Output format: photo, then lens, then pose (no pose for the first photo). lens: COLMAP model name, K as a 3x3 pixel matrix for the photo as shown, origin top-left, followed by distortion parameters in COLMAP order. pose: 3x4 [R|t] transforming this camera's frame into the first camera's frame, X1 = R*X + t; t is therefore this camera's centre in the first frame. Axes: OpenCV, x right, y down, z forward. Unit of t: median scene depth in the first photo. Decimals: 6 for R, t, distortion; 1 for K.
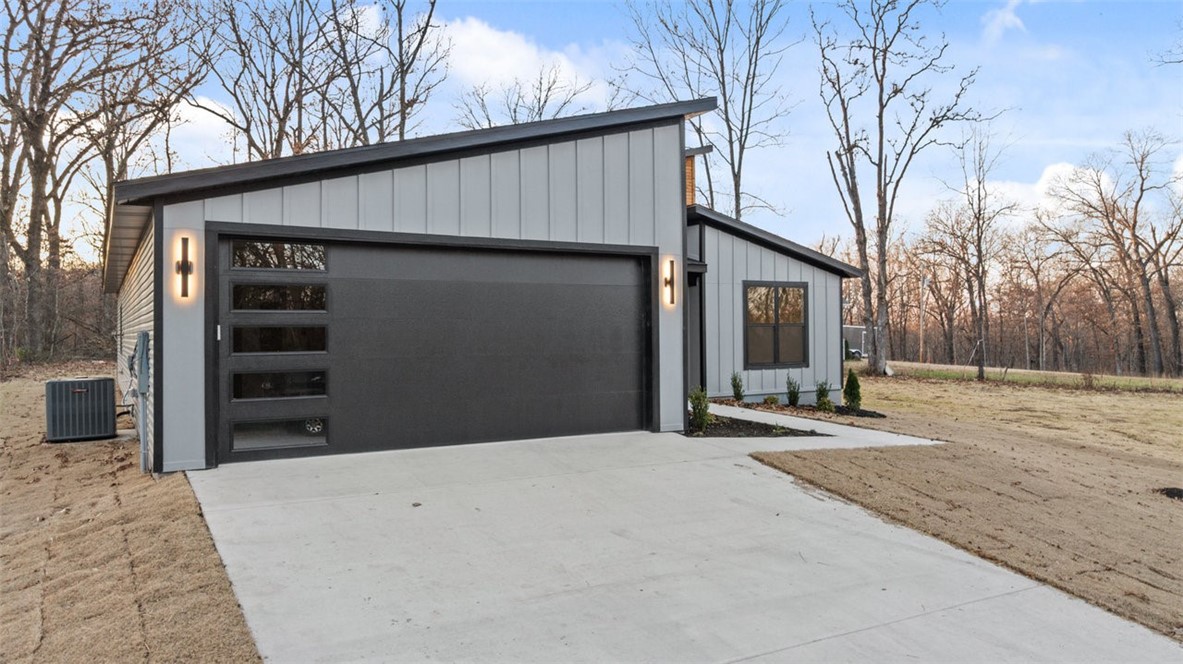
lens RADIAL K [[855.6, 0, 571.4], [0, 855.6, 328.5], [0, 0, 1]] dist [-0.034393, 0.043789]
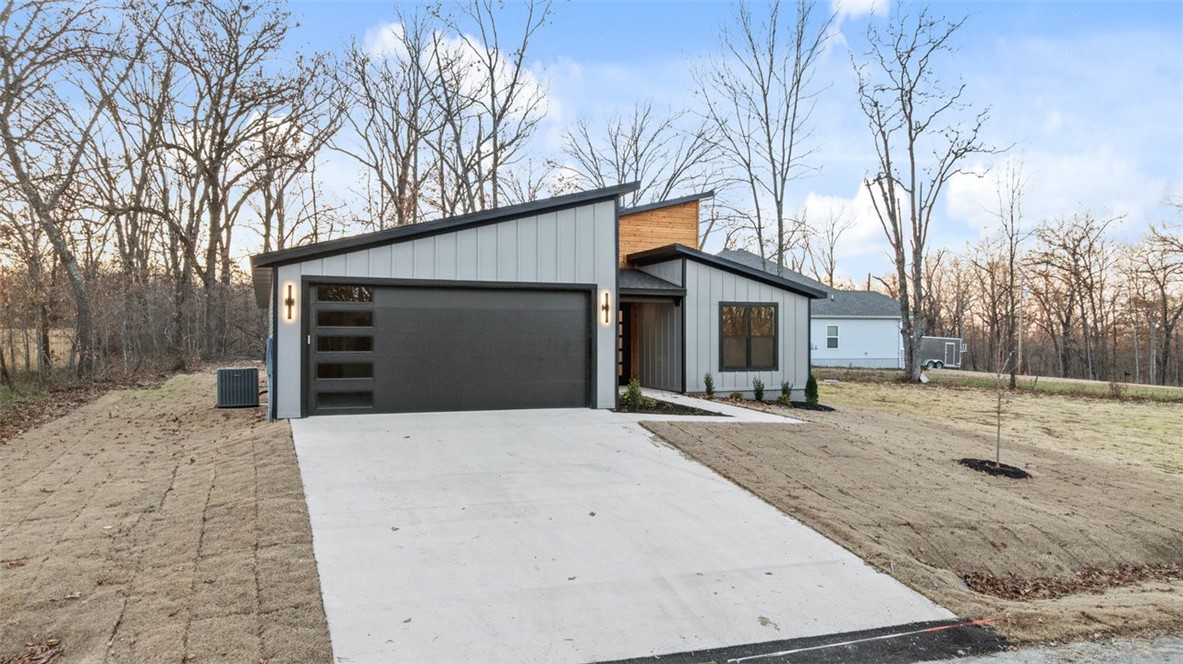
lens RADIAL K [[855.6, 0, 562.0], [0, 855.6, 333.1], [0, 0, 1]] dist [-0.034393, 0.043789]
pose [[0.985257, 0.007420, -0.170918, 0.183467], [-0.008024, 0.999964, -0.002842, -0.003476], [0.170891, 0.004172, 0.985281, -0.292439]]
